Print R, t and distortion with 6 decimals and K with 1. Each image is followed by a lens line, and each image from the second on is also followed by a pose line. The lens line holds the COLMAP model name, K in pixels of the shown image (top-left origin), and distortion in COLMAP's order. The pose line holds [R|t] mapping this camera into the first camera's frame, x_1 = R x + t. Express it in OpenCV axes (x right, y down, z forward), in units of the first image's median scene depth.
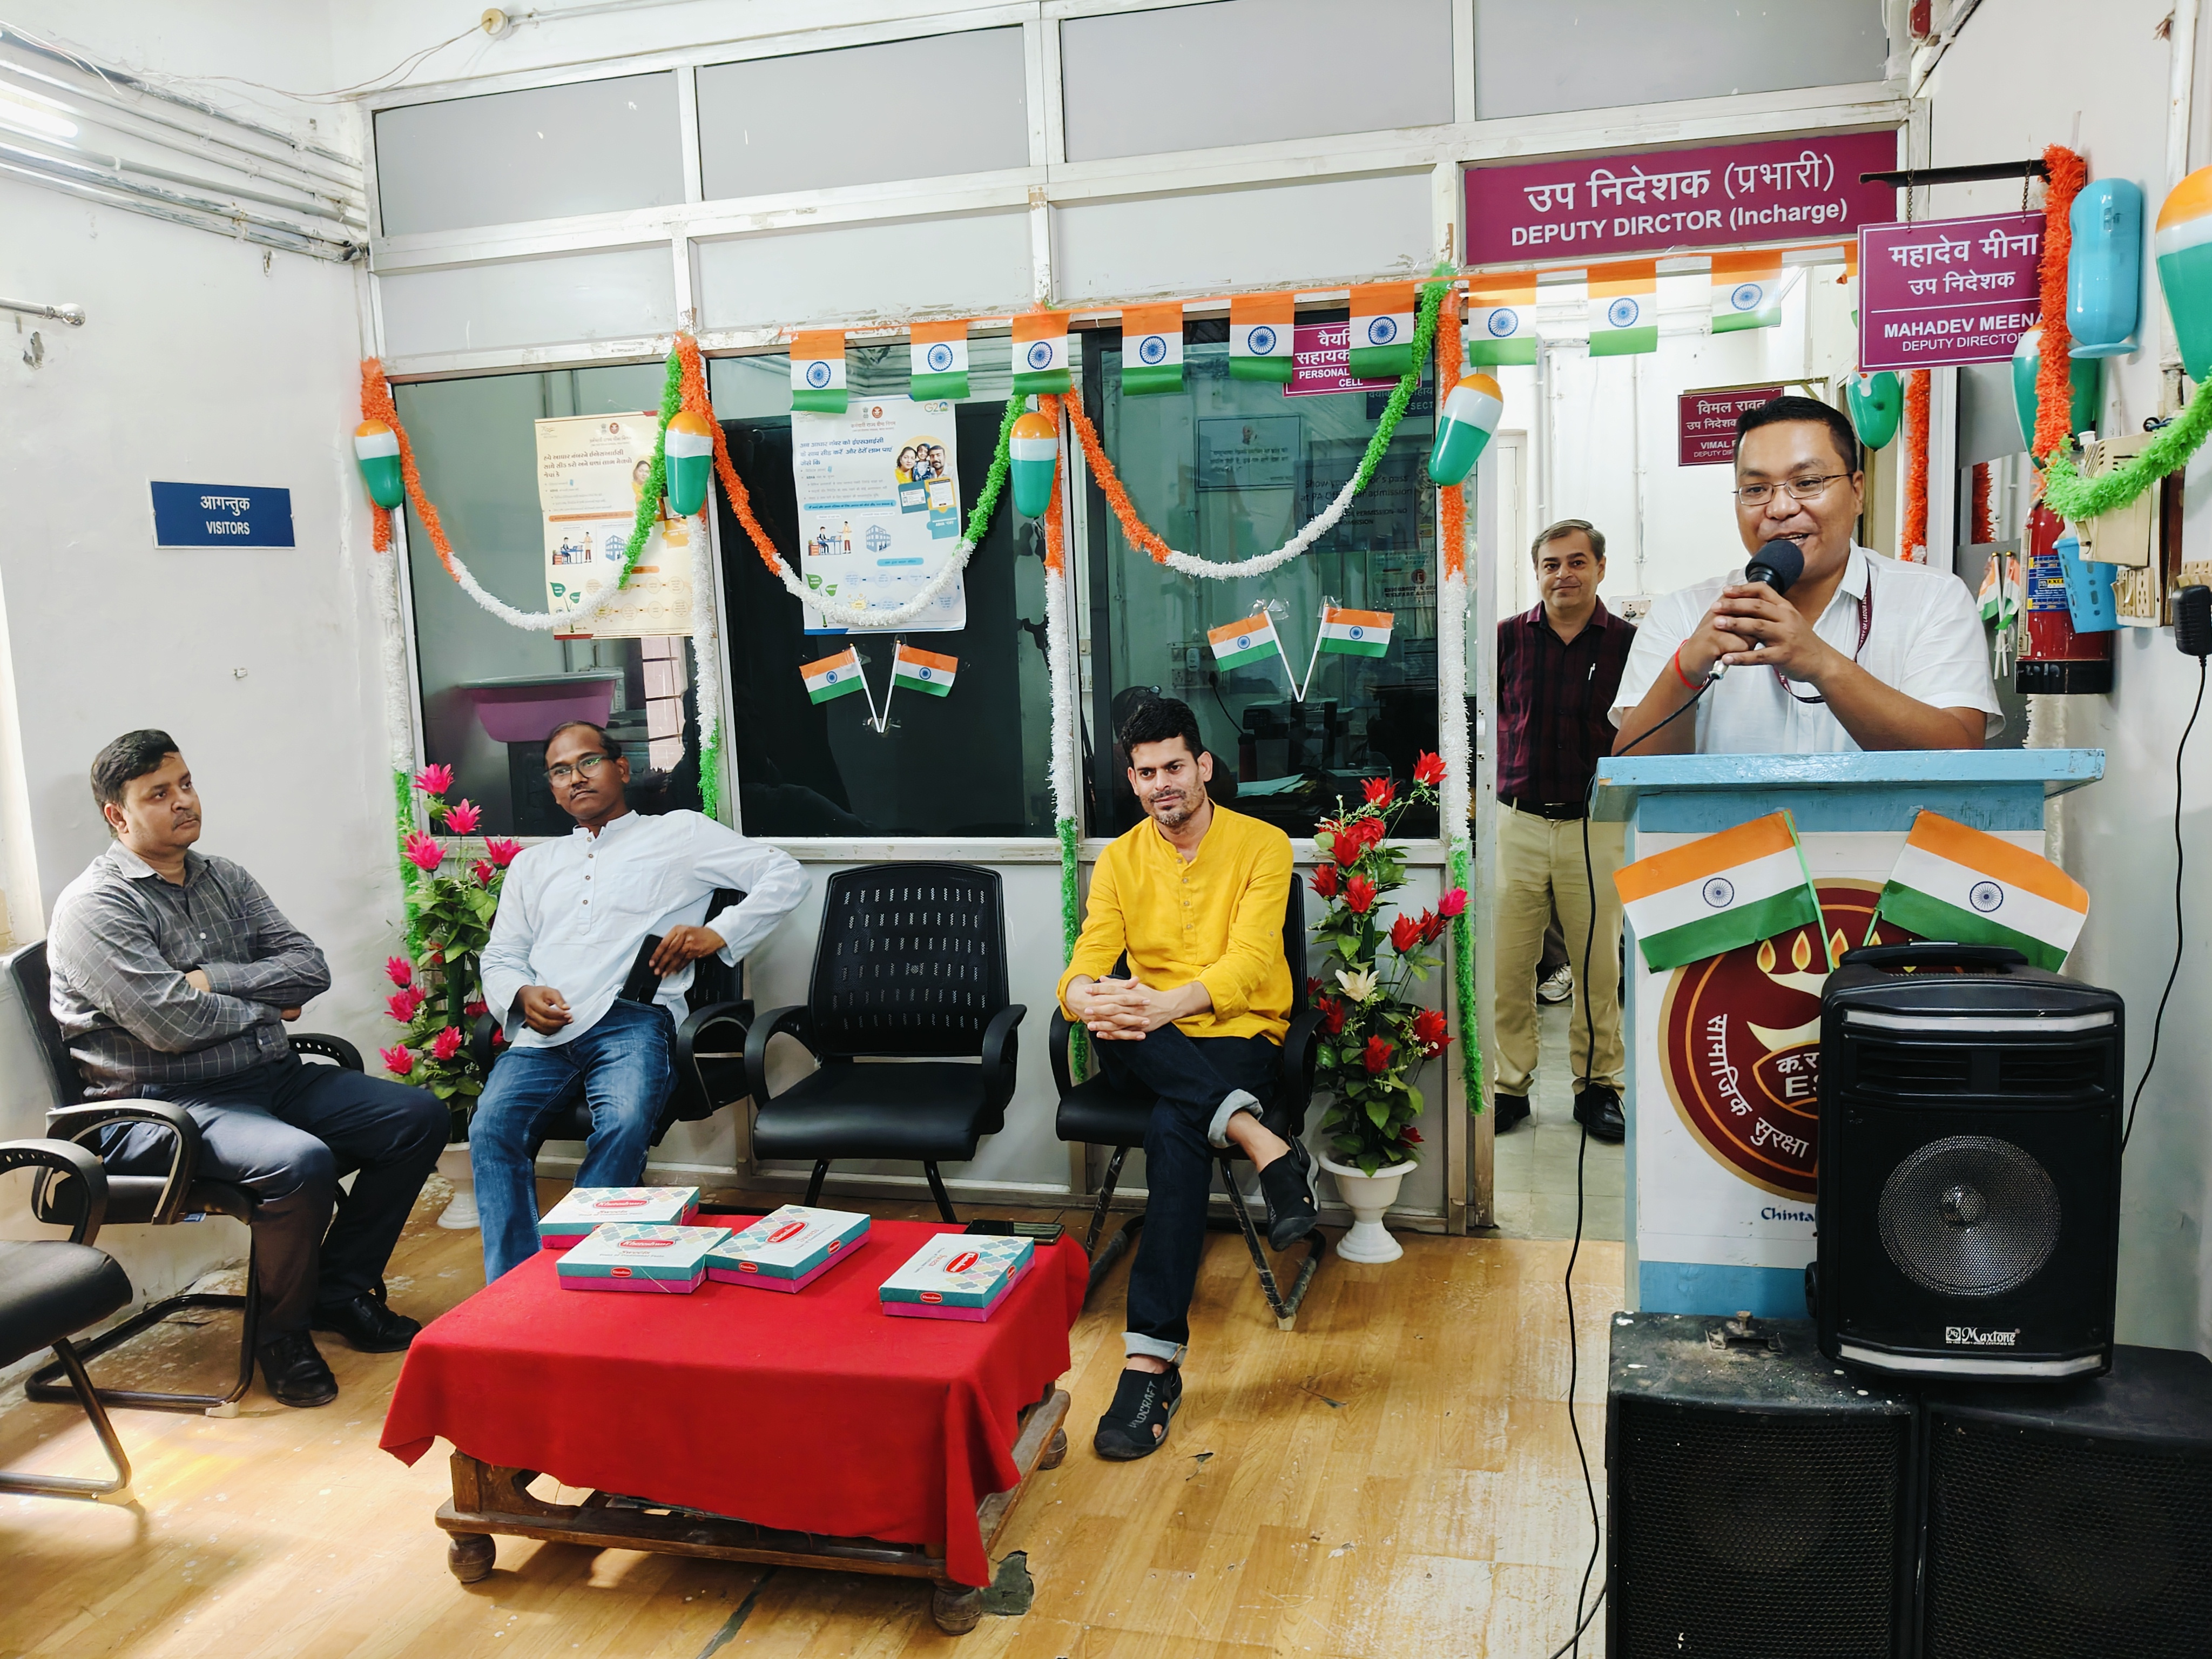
lens RADIAL K [[1719.4, 0, 1092.6], [0, 1719.4, 842.6], [0, 0, 1]] dist [-0.006134, -0.046975]
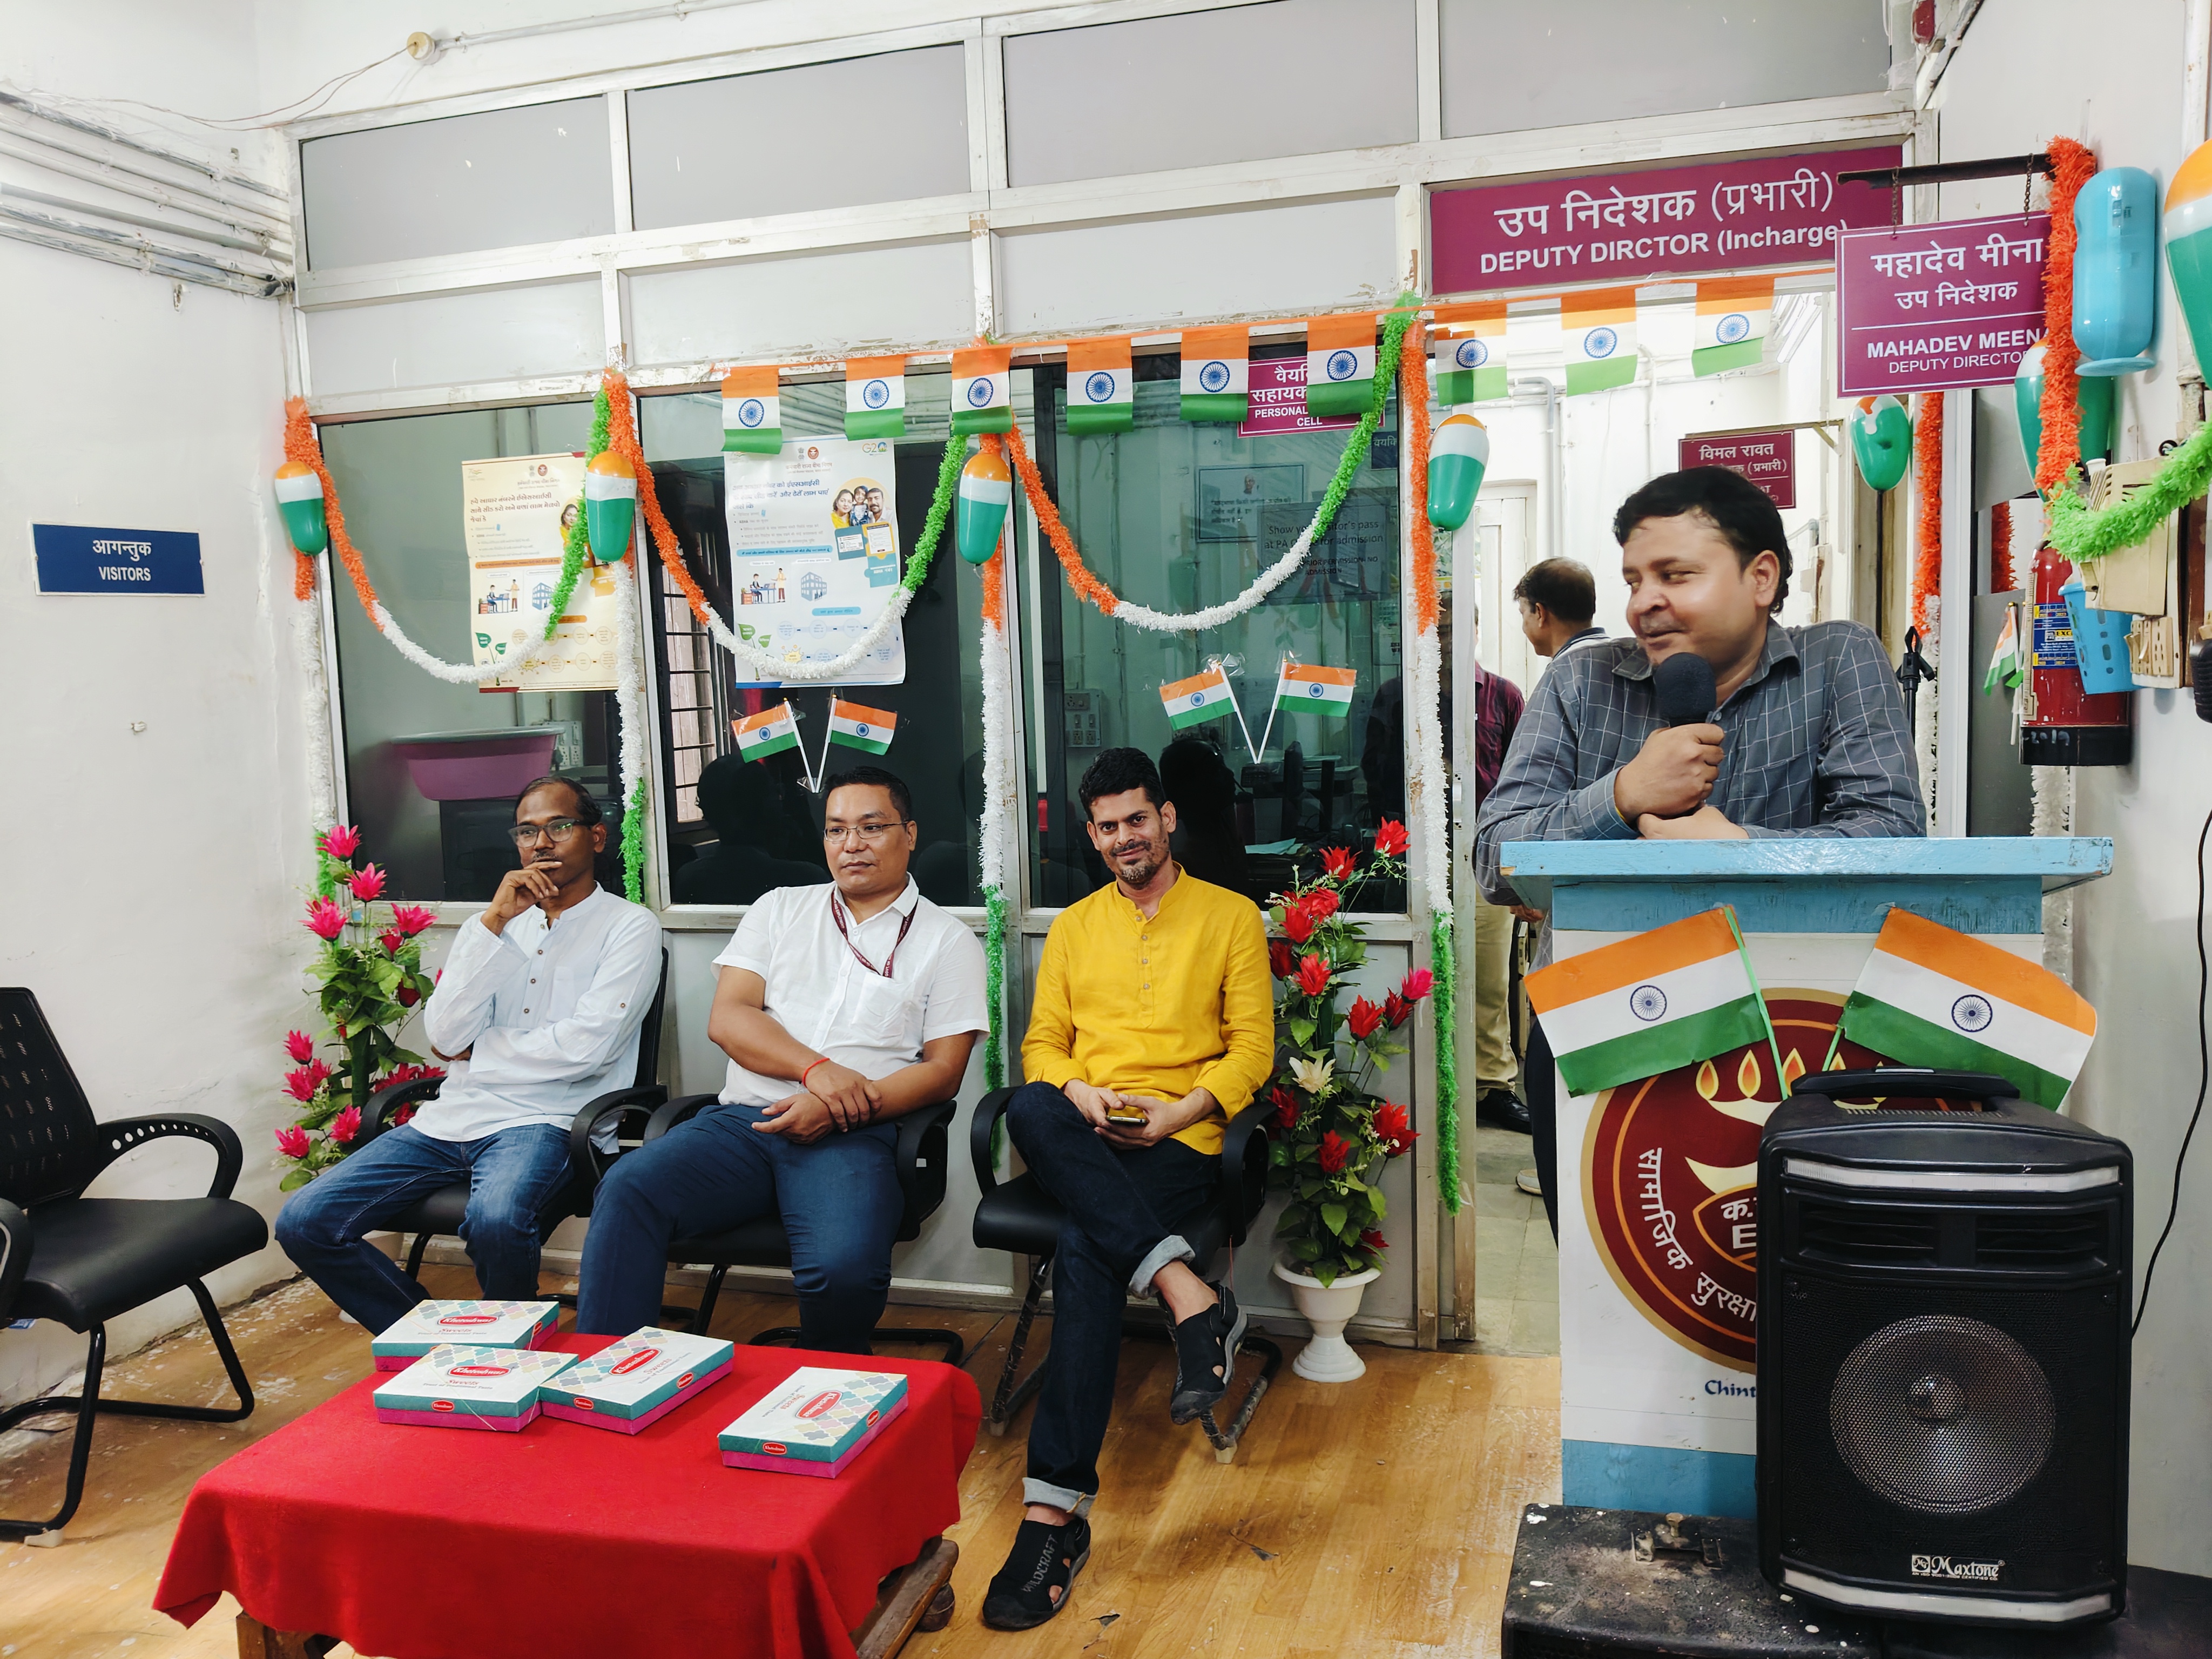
lens RADIAL K [[1719.4, 0, 1112.2], [0, 1719.4, 818.1], [0, 0, 1]] dist [-0.006134, -0.046975]
pose [[0.999741, 0.005875, -0.021969, 0.062459], [-0.006828, 0.999029, -0.043529, -0.011972], [0.021692, 0.043668, 0.998811, 0.078333]]
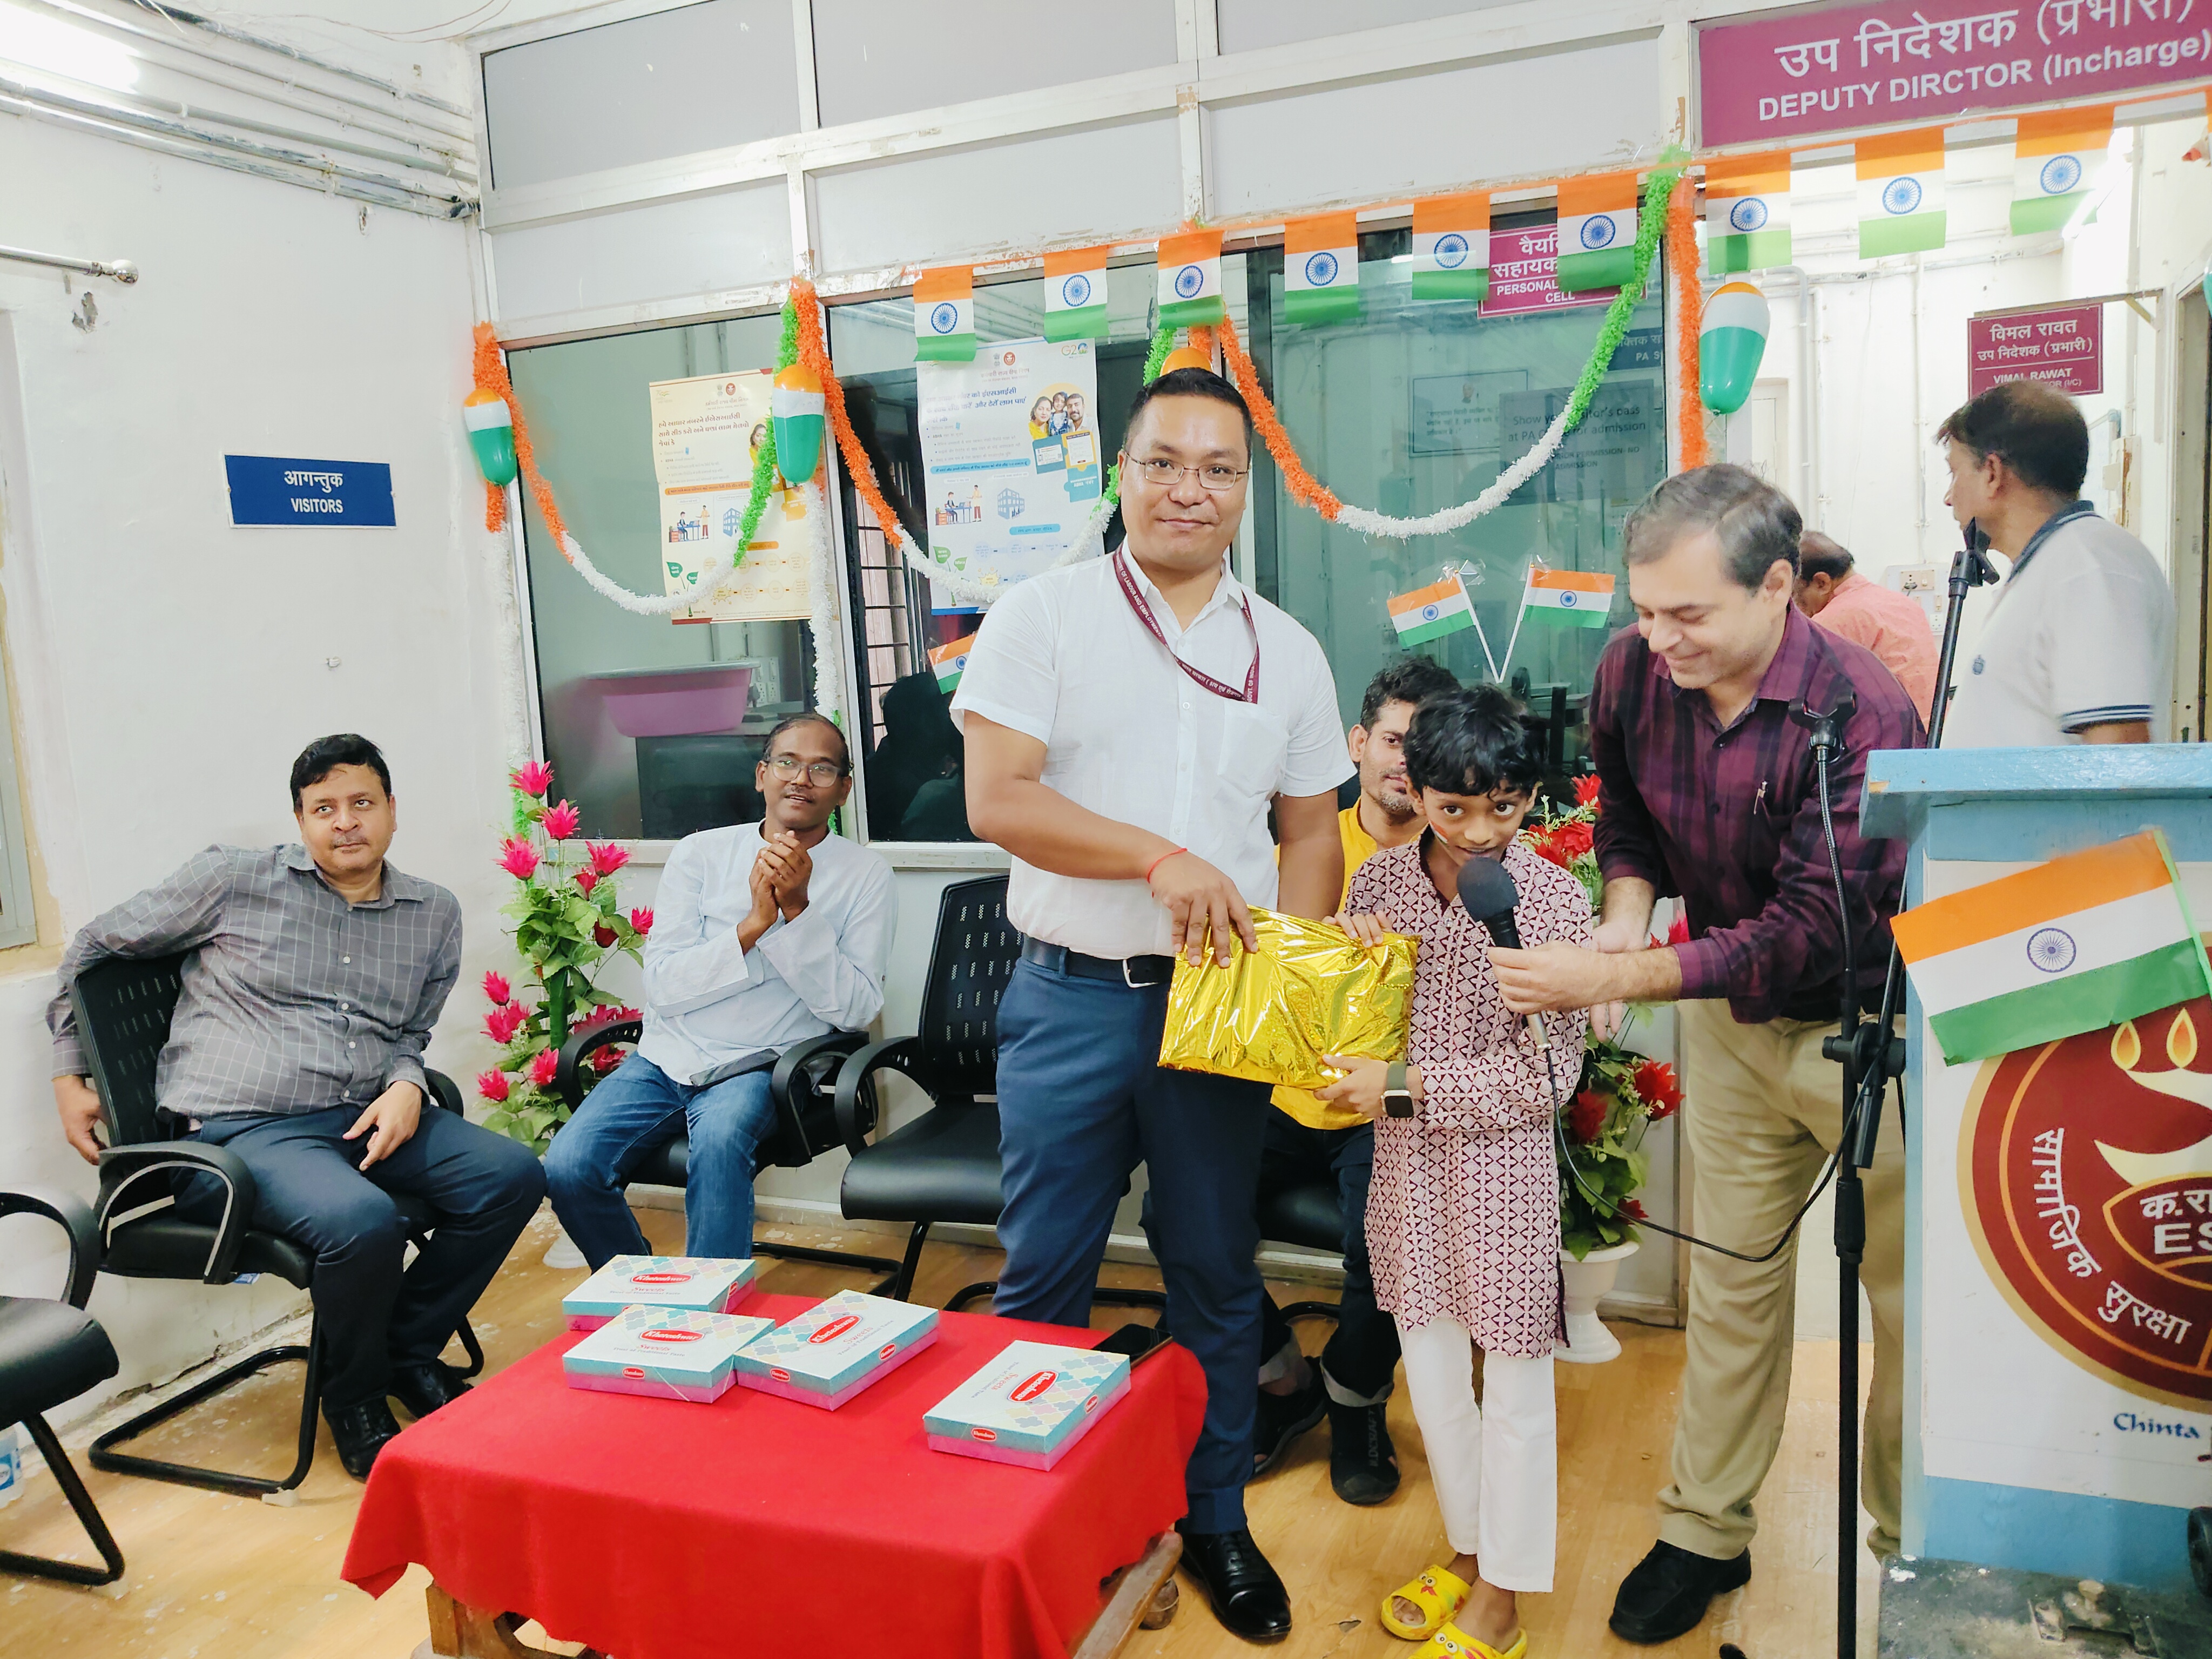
lens RADIAL K [[1719.4, 0, 1098.9], [0, 1719.4, 822.3], [0, 0, 1]] dist [-0.006134, -0.046975]
pose [[0.990032, 0.002609, -0.140821, 0.045621], [-0.003674, 0.999967, -0.007303, -0.007744], [0.140797, 0.007747, 0.990008, 0.146241]]
